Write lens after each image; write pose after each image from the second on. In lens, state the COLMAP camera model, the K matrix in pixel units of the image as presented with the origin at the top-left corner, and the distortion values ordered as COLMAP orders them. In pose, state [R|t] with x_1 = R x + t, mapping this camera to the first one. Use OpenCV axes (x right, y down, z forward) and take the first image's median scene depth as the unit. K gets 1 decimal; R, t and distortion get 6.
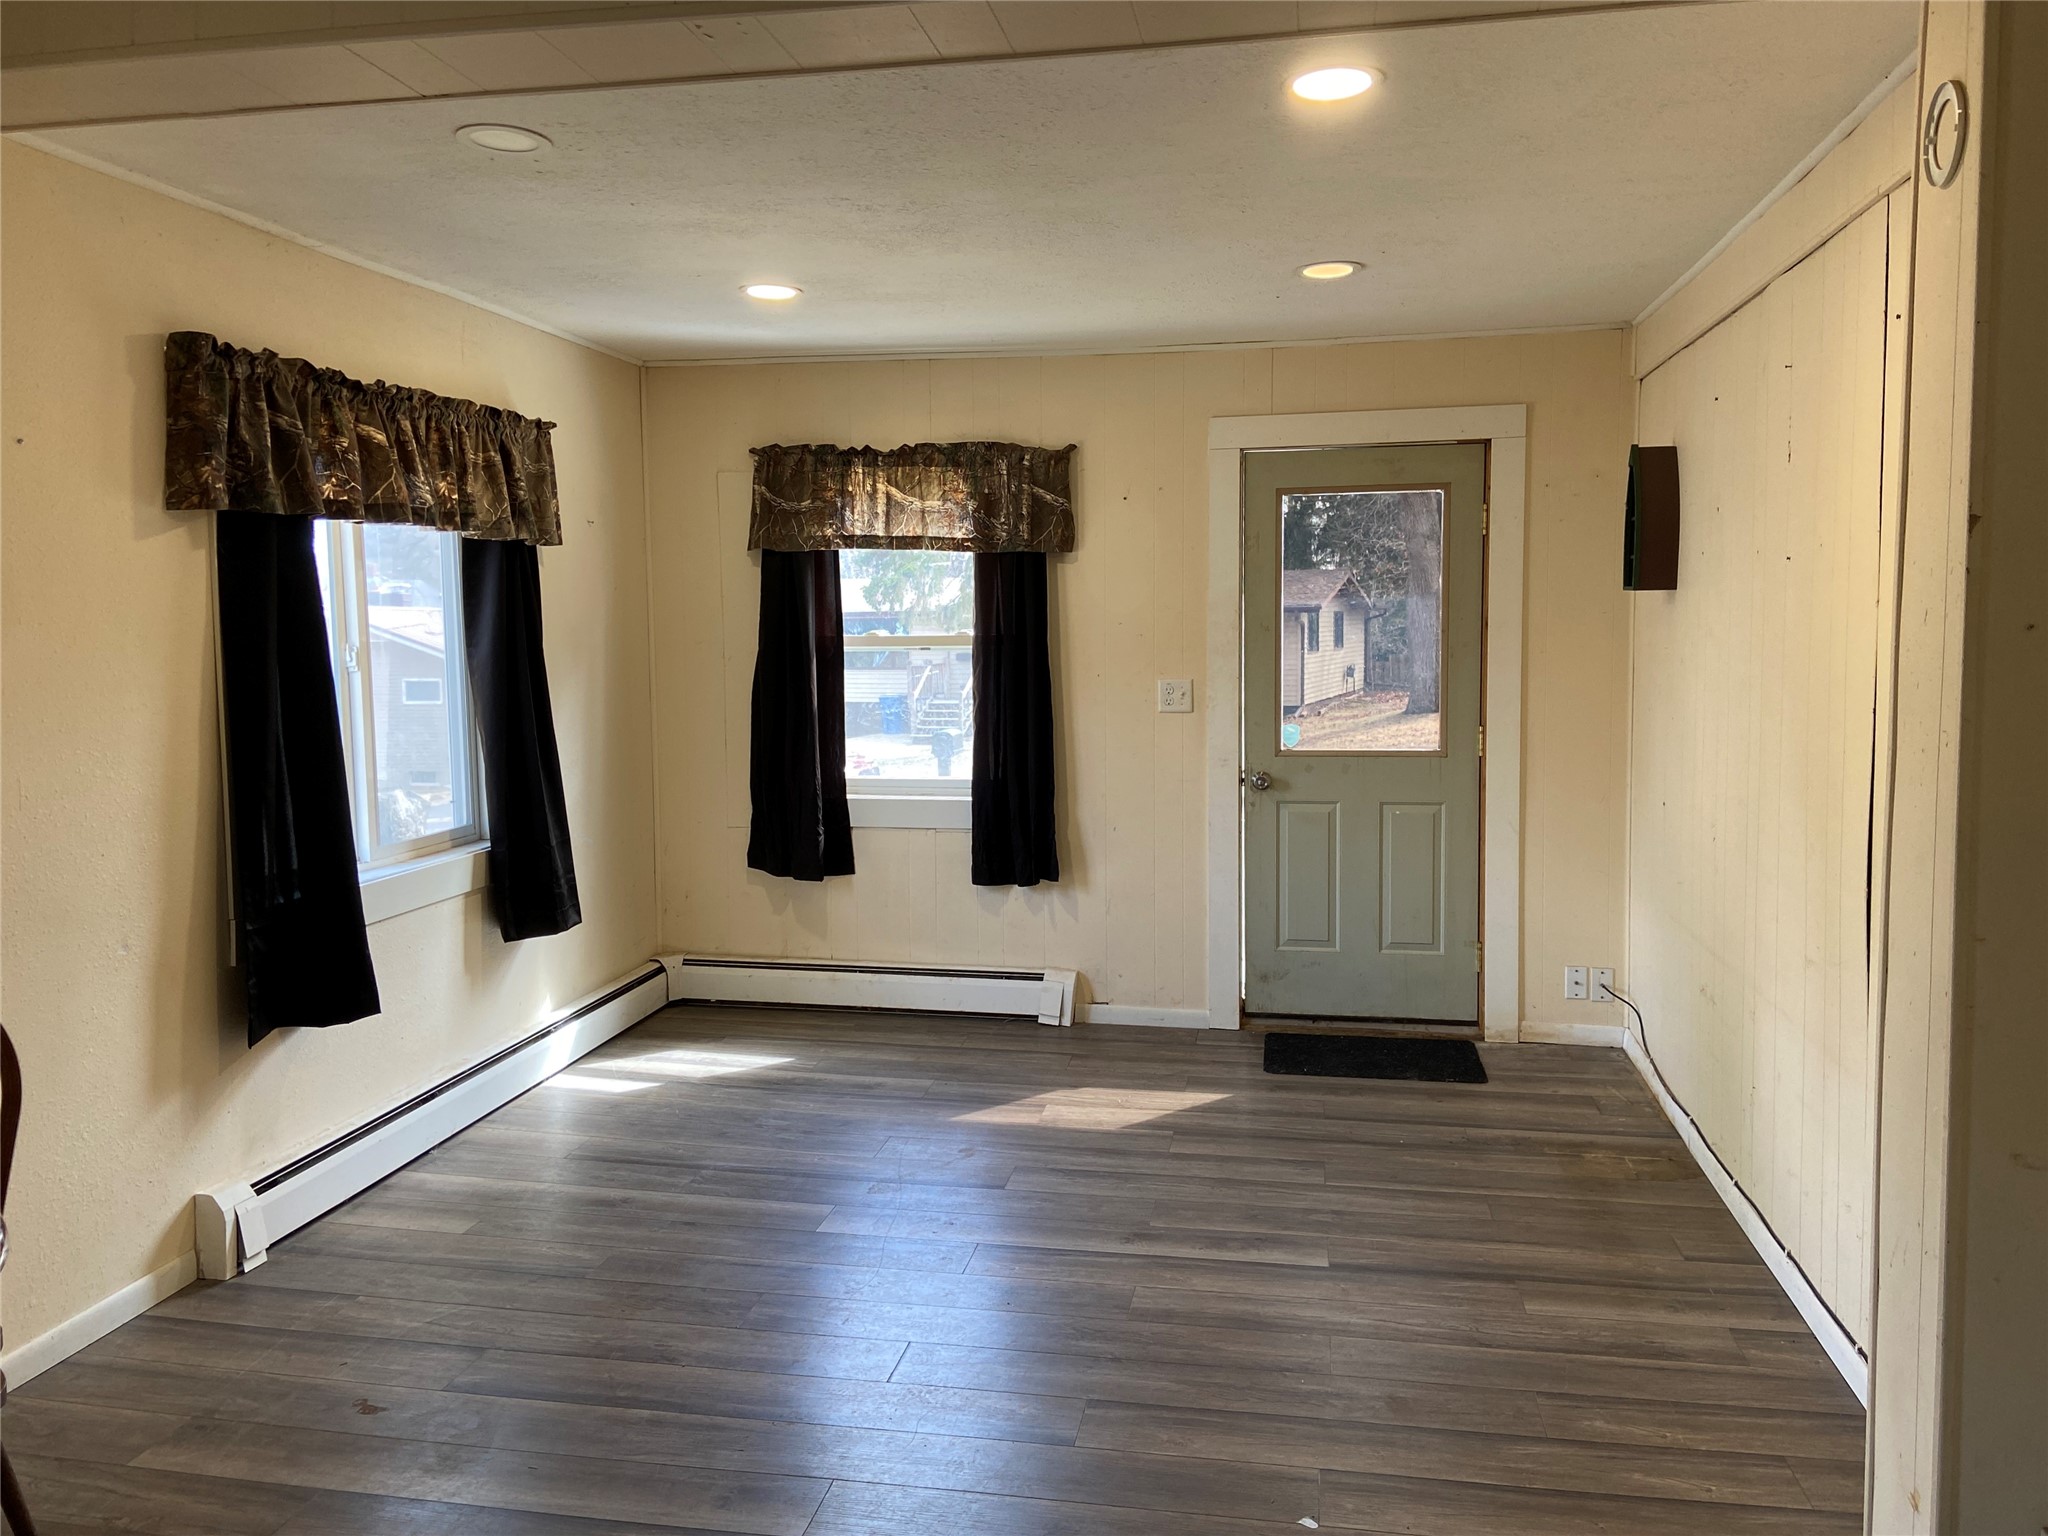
lens RADIAL K [[1544.6, 0, 1011.6], [0, 1544.6, 767.5], [0, 0, 1]] dist [0.093992, -0.105464]
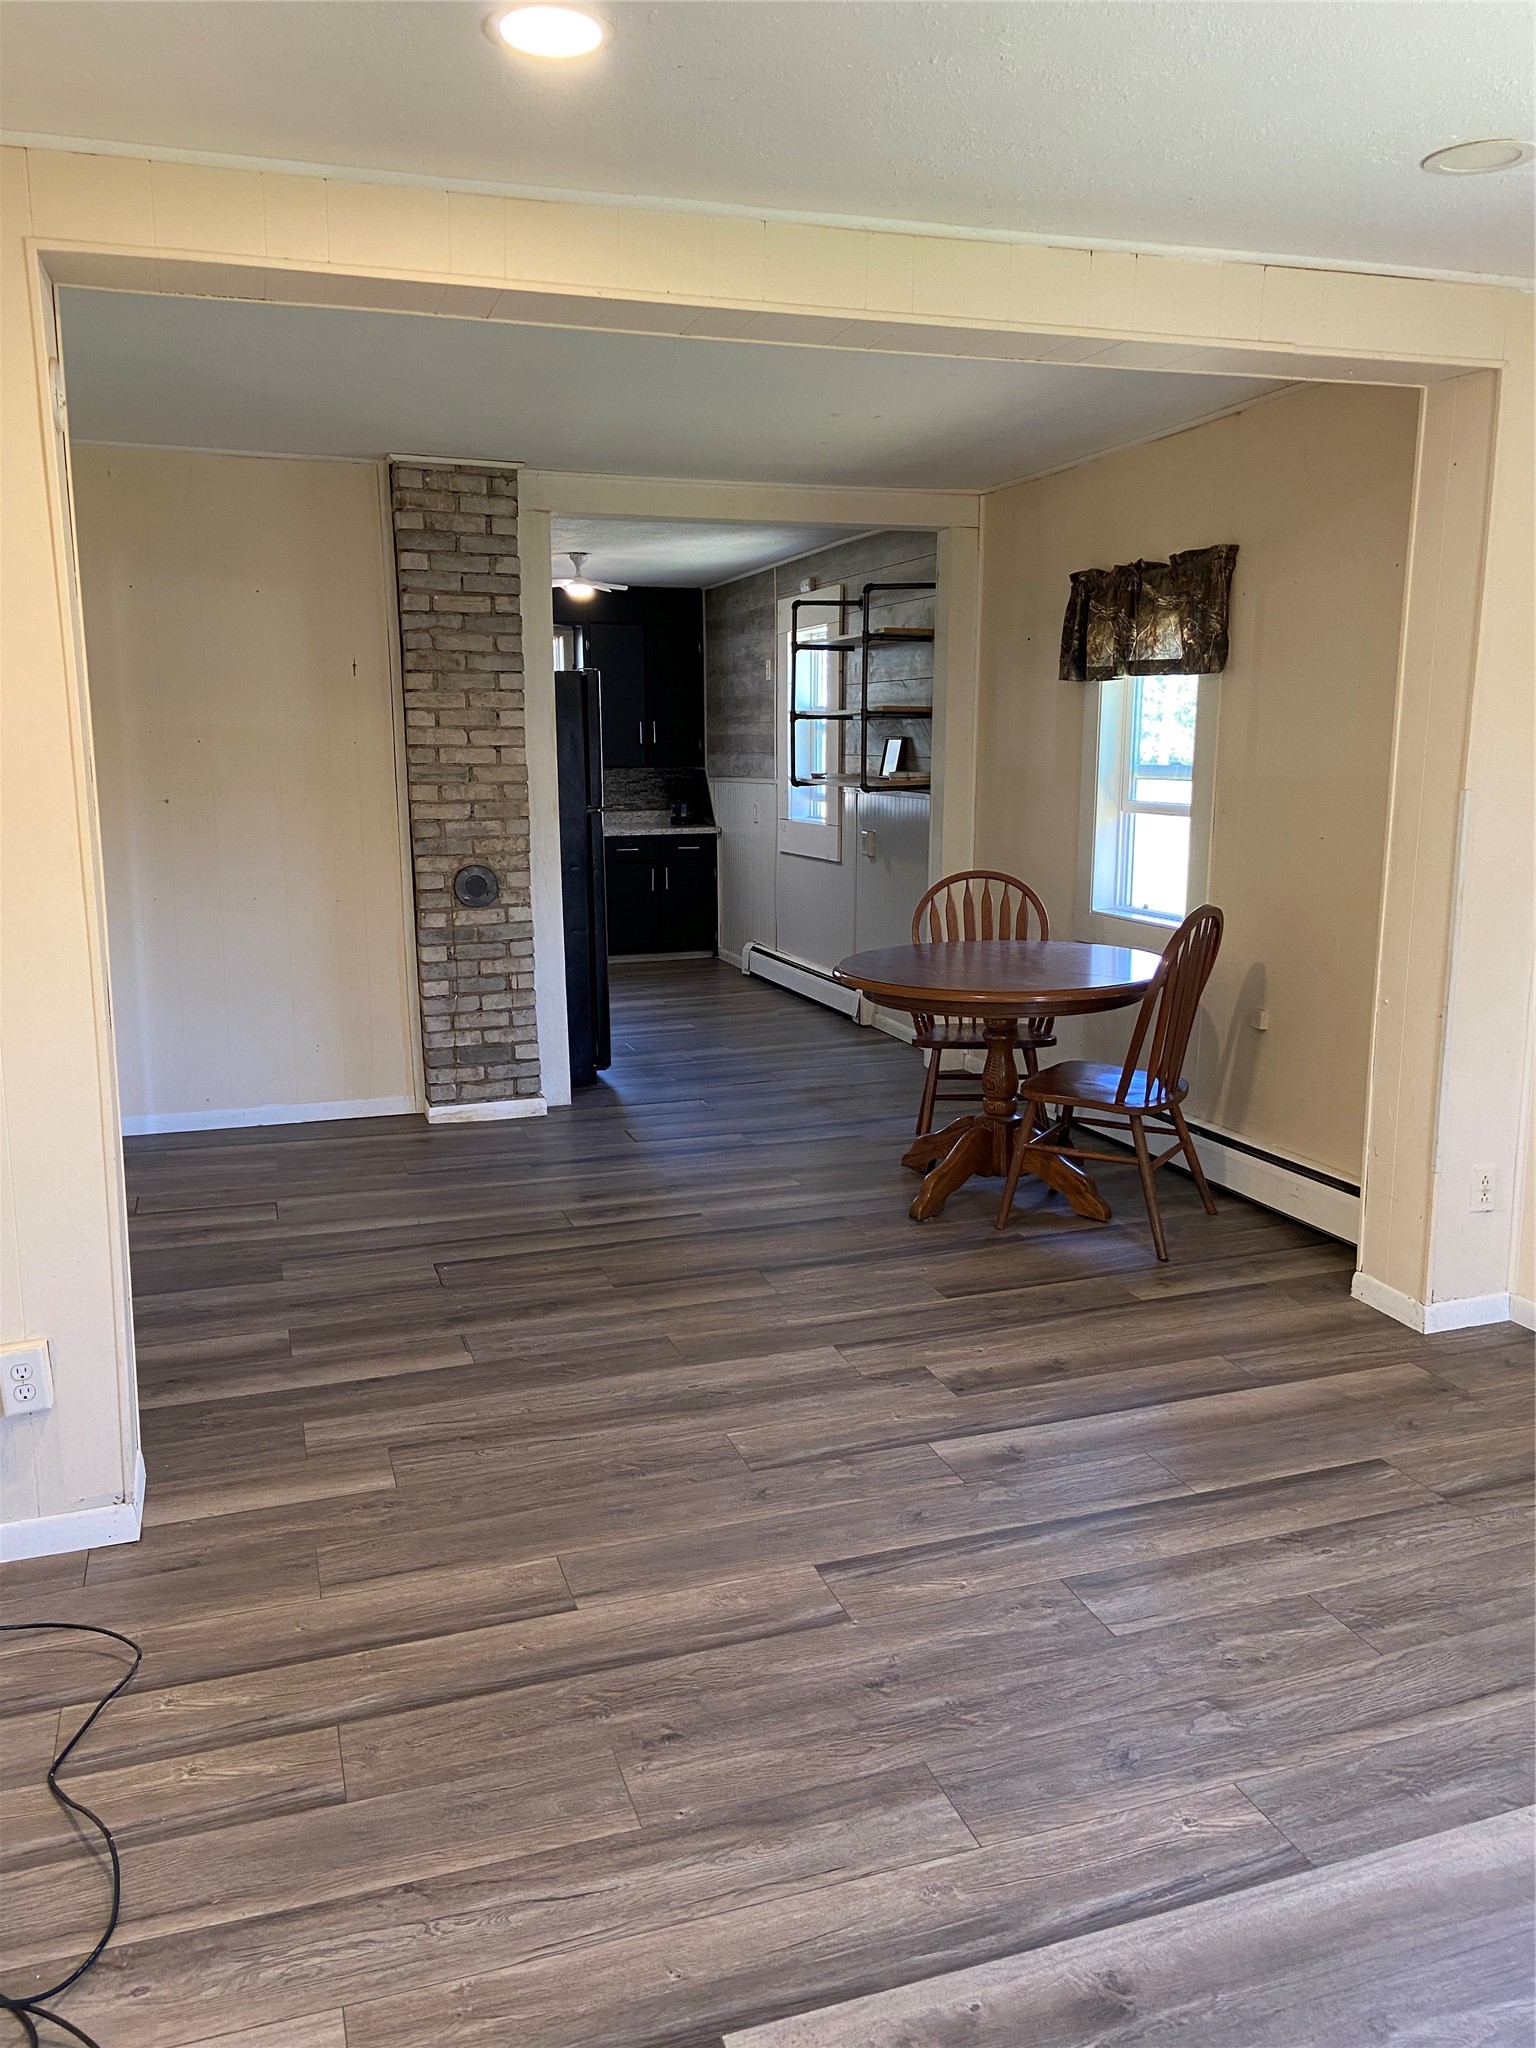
lens RADIAL K [[1544.6, 0, 759.9], [0, 1544.6, 1009.5], [0, 0, 1]] dist [0.093992, -0.105464]
pose [[-0.869460, 0.096744, -0.484438, 0.462942], [-0.032965, 0.967089, 0.252295, -0.141865], [0.492903, 0.235329, -0.837656, 1.550975]]
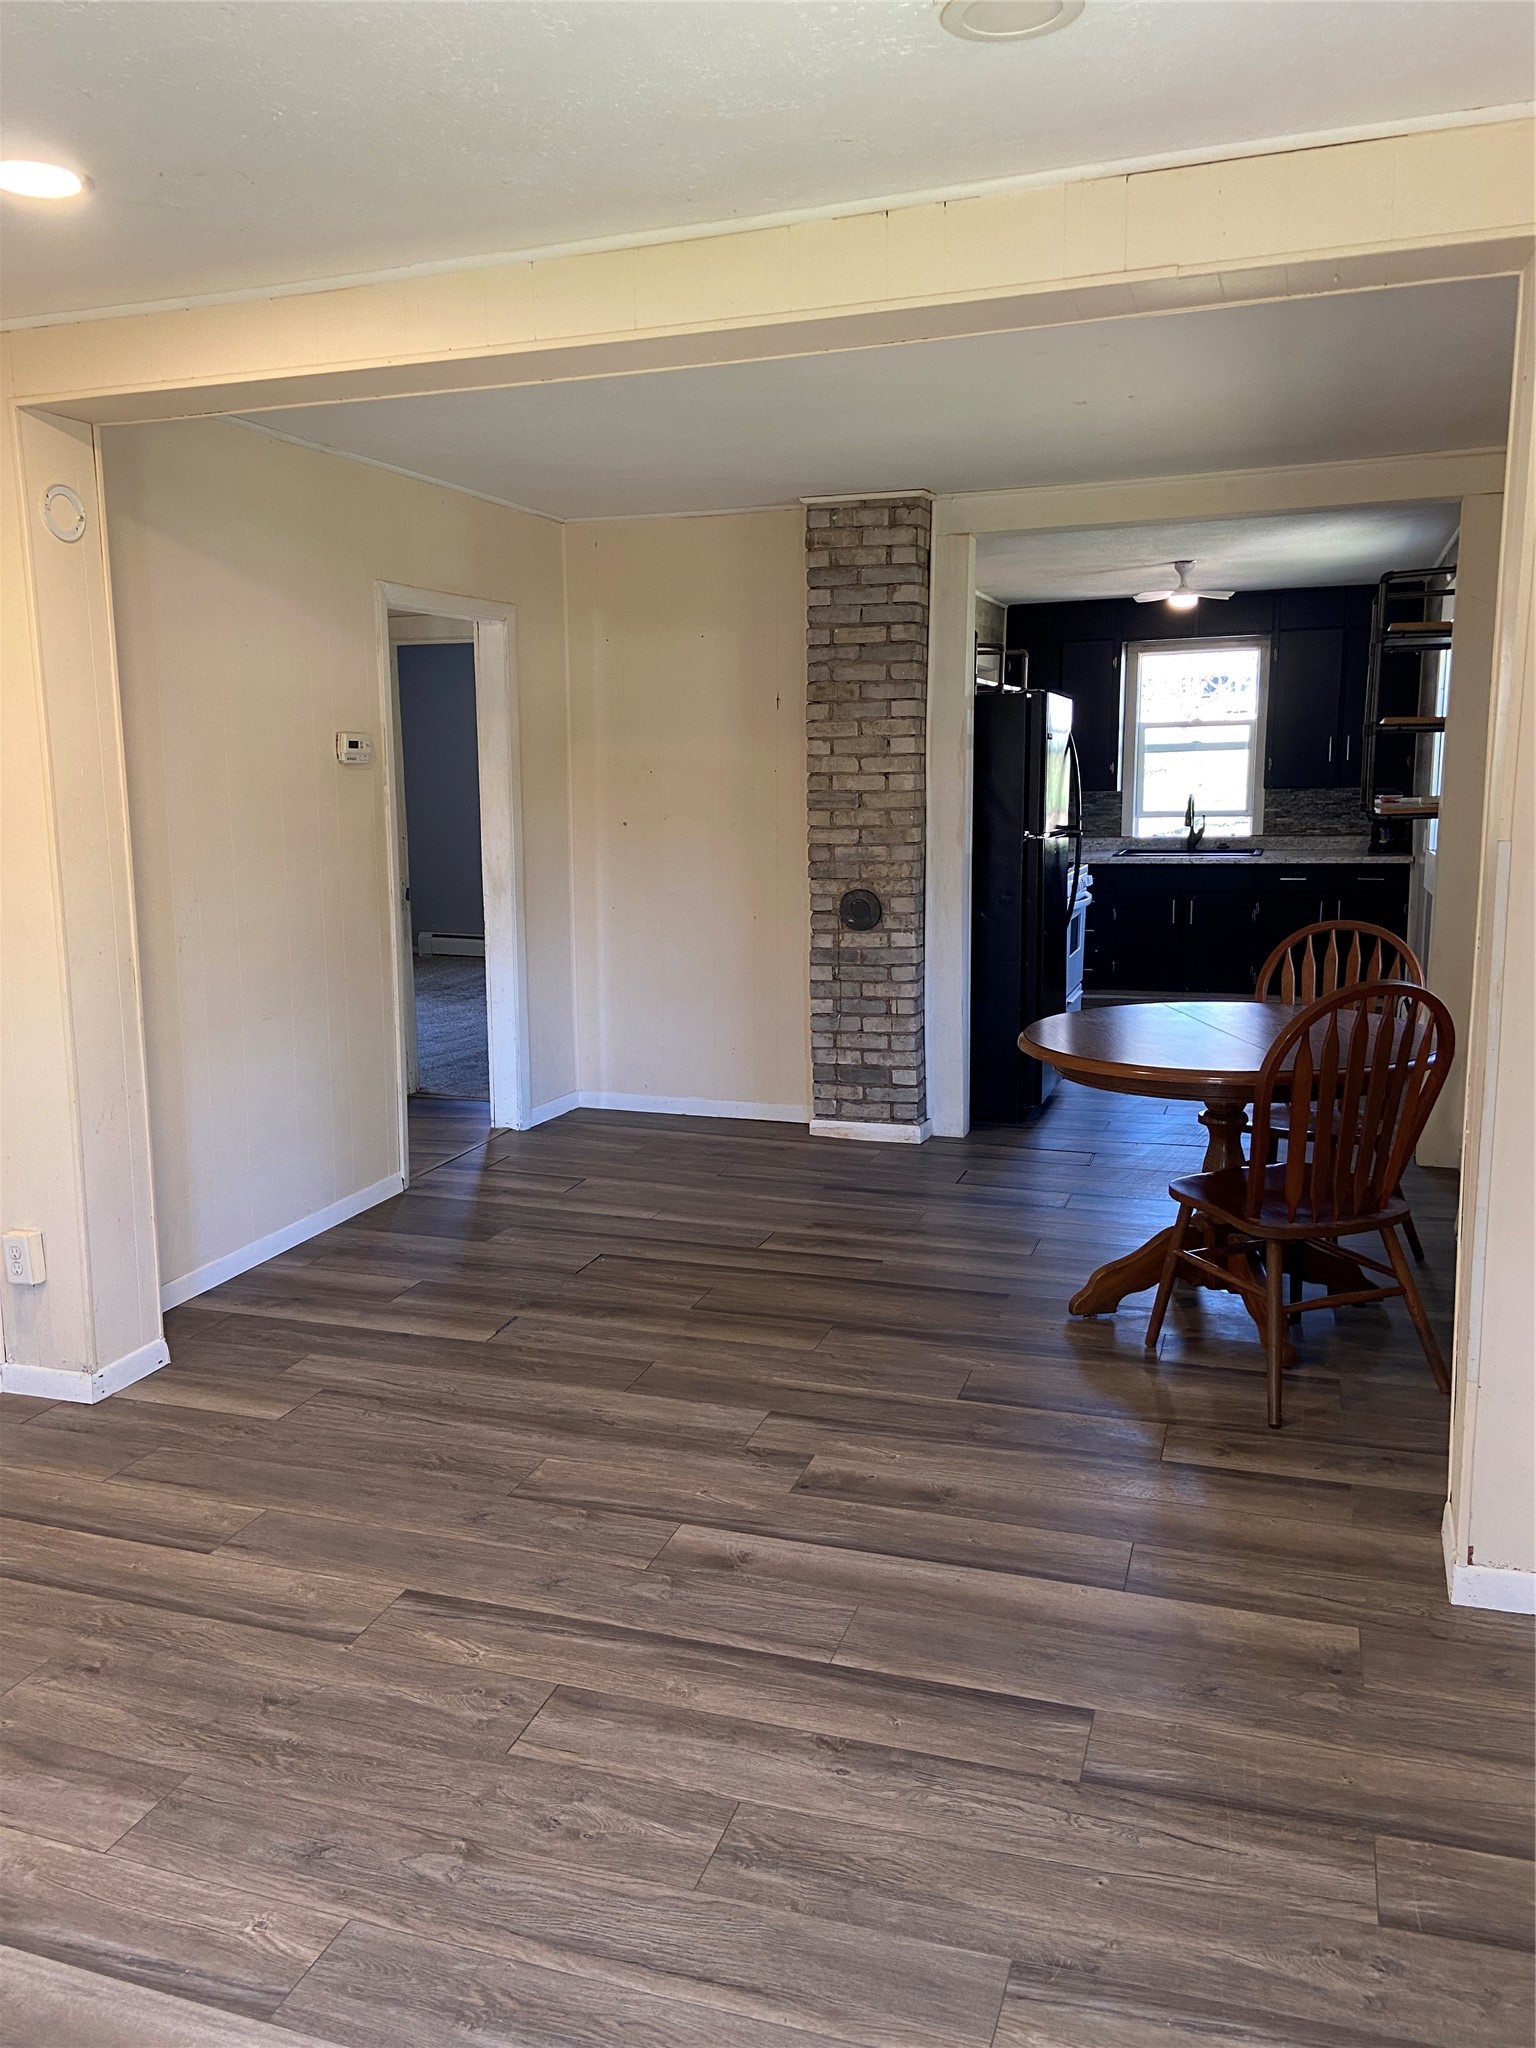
lens RADIAL K [[1544.6, 0, 763.7], [0, 1544.6, 1013.2], [0, 0, 1]] dist [0.093992, -0.105464]
pose [[-0.988956, -0.003242, 0.148173, -0.303044], [0.033667, 0.968710, 0.245901, -0.151741], [-0.144334, 0.248174, -0.957903, 1.652761]]
